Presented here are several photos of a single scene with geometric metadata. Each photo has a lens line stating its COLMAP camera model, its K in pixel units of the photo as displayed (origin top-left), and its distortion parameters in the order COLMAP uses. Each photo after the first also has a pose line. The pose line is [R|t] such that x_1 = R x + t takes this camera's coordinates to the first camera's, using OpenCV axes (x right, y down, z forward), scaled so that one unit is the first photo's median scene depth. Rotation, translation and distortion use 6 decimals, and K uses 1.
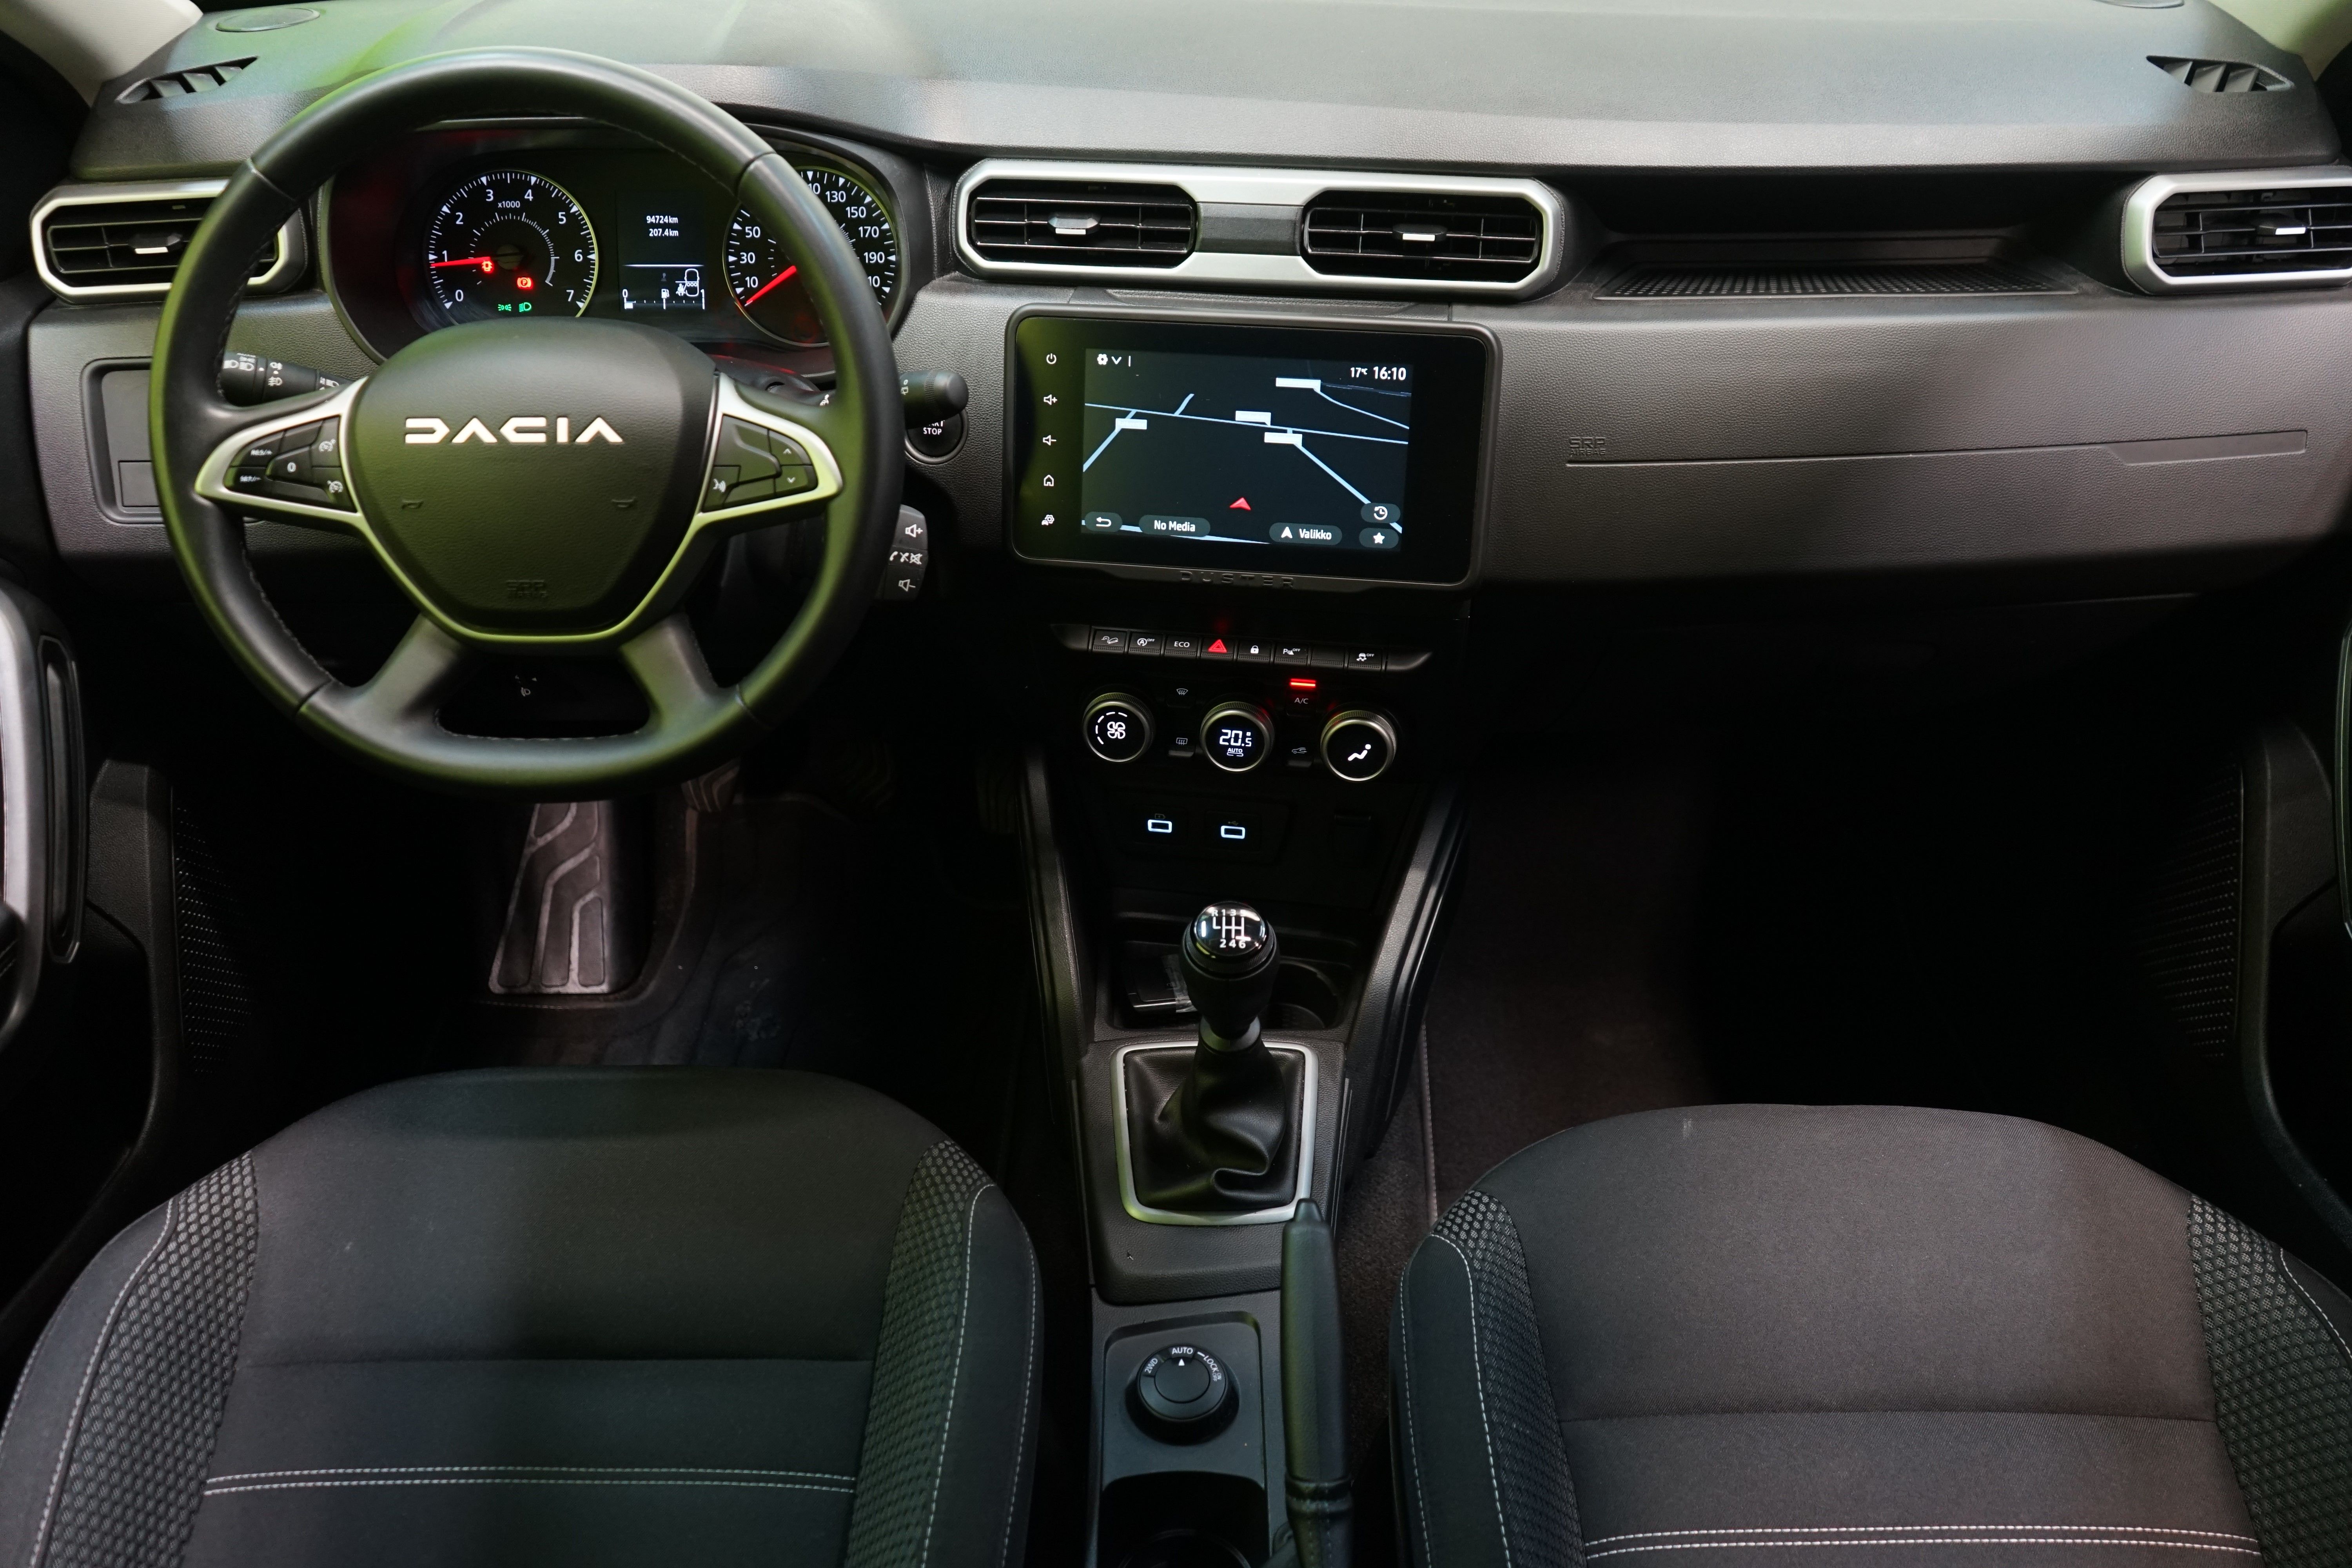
lens RADIAL K [[1844.6, 0, 1172.6], [0, 1844.6, 782.3], [0, 0, 1]] dist [0.004410, 0.003448]
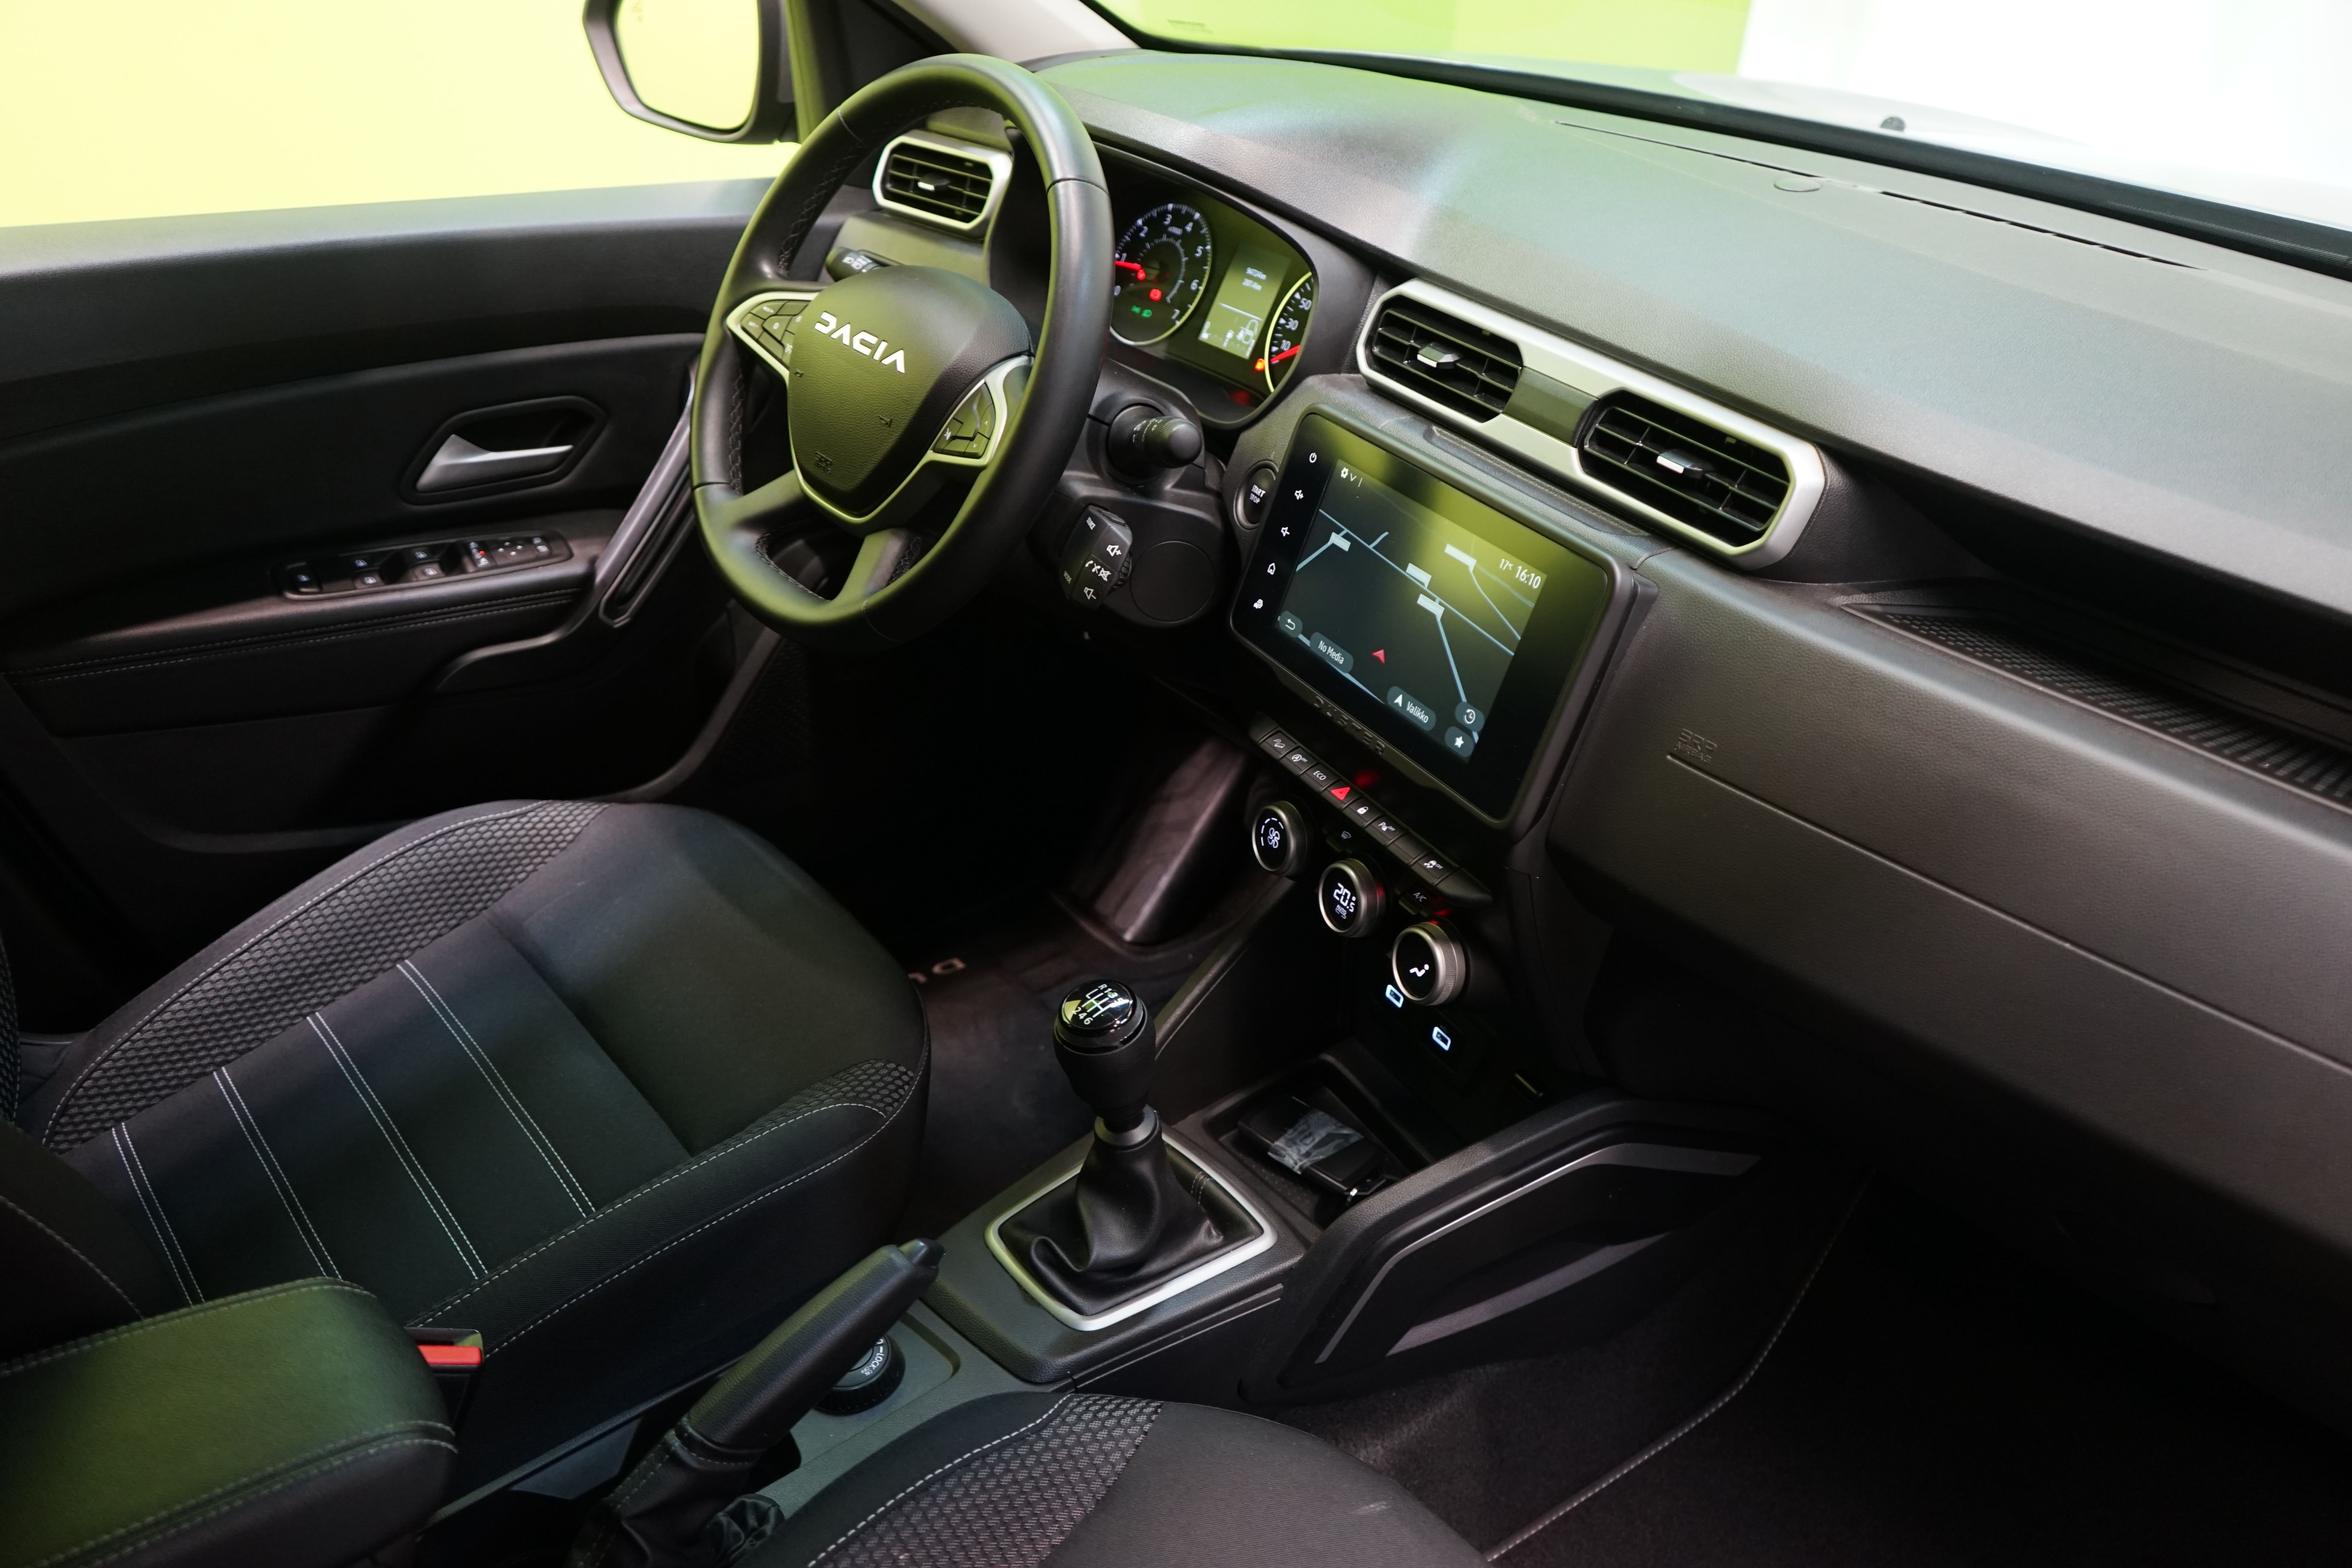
lens RADIAL K [[1844.6, 0, 1164.4], [0, 1844.6, 782.1], [0, 0, 1]] dist [0.004410, 0.003448]
pose [[0.638609, 0.421737, -0.643675, 0.606487], [-0.485660, 0.869708, 0.087997, -0.123003], [0.596920, 0.256411, 0.760223, 0.223574]]
